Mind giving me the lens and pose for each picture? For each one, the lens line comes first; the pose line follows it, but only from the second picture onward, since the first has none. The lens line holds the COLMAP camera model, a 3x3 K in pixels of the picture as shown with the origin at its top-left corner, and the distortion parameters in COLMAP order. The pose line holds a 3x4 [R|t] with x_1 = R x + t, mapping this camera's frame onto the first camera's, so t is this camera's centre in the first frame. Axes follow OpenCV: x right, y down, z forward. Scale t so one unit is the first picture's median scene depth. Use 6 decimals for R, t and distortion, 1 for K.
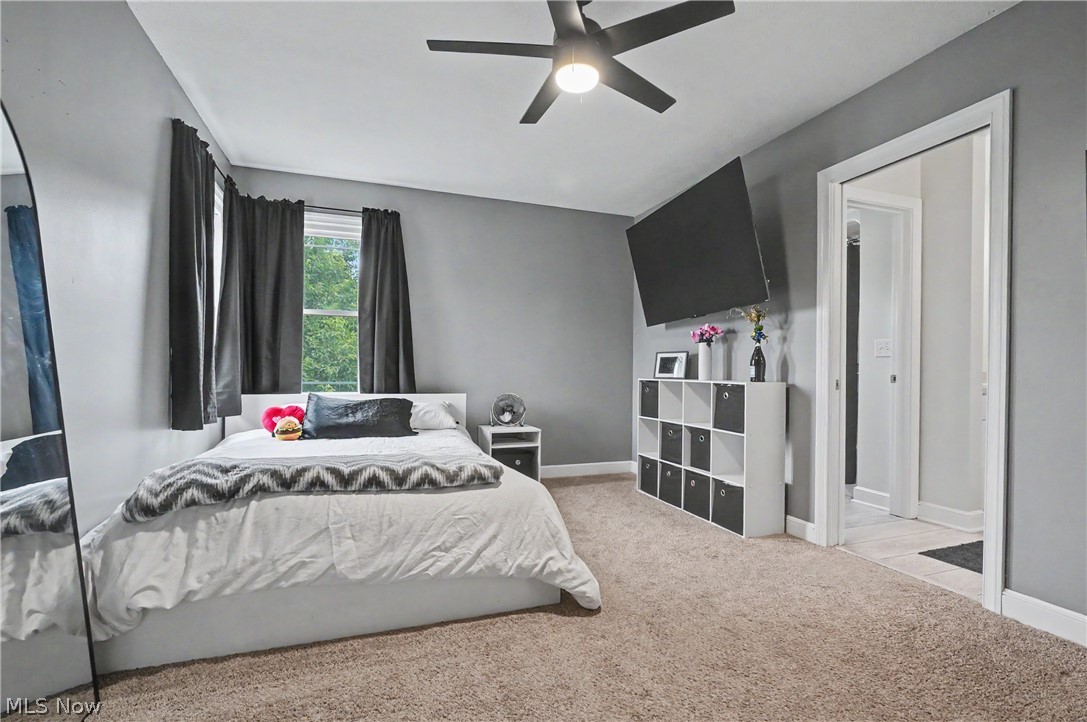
lens RADIAL K [[500.3, 0, 543.5], [0, 500.3, 361.0], [0, 0, 1]] dist [0.000216, 0.000341]
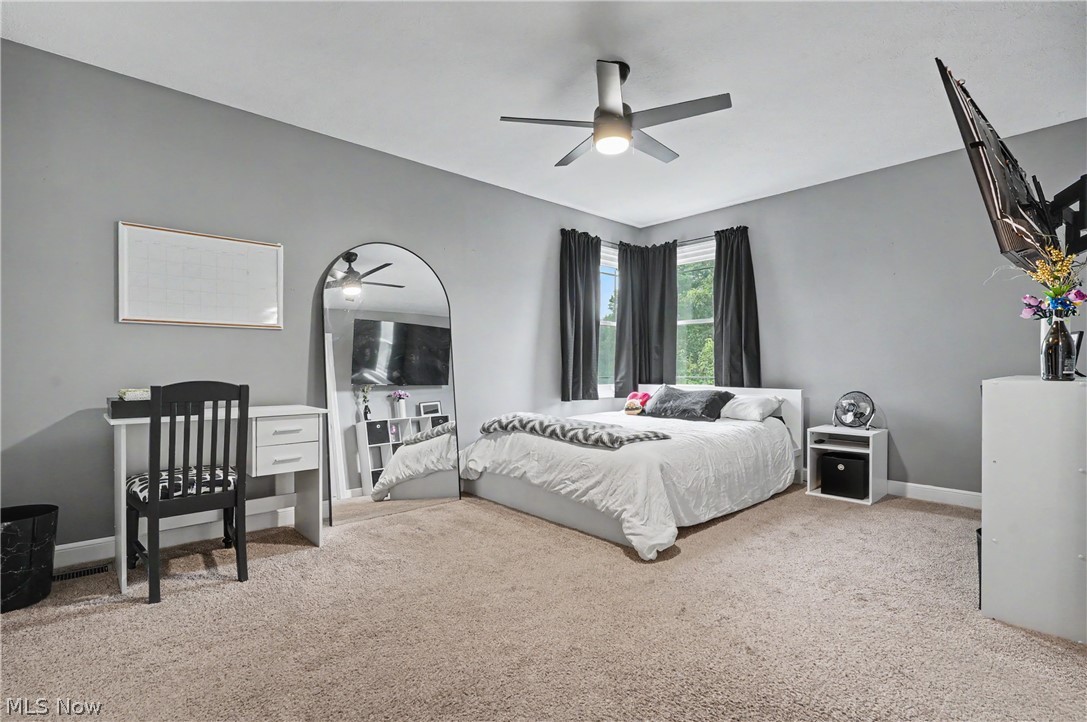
lens RADIAL K [[508.7, 0, 545.7], [0, 508.7, 356.0], [0, 0, 1]] dist [0.001065, 0.000150]
pose [[0.384362, -0.026097, -0.922813, 1.205838], [0.021864, 0.999577, -0.019161, 0.012959], [0.922923, -0.012811, 0.384770, 0.305058]]
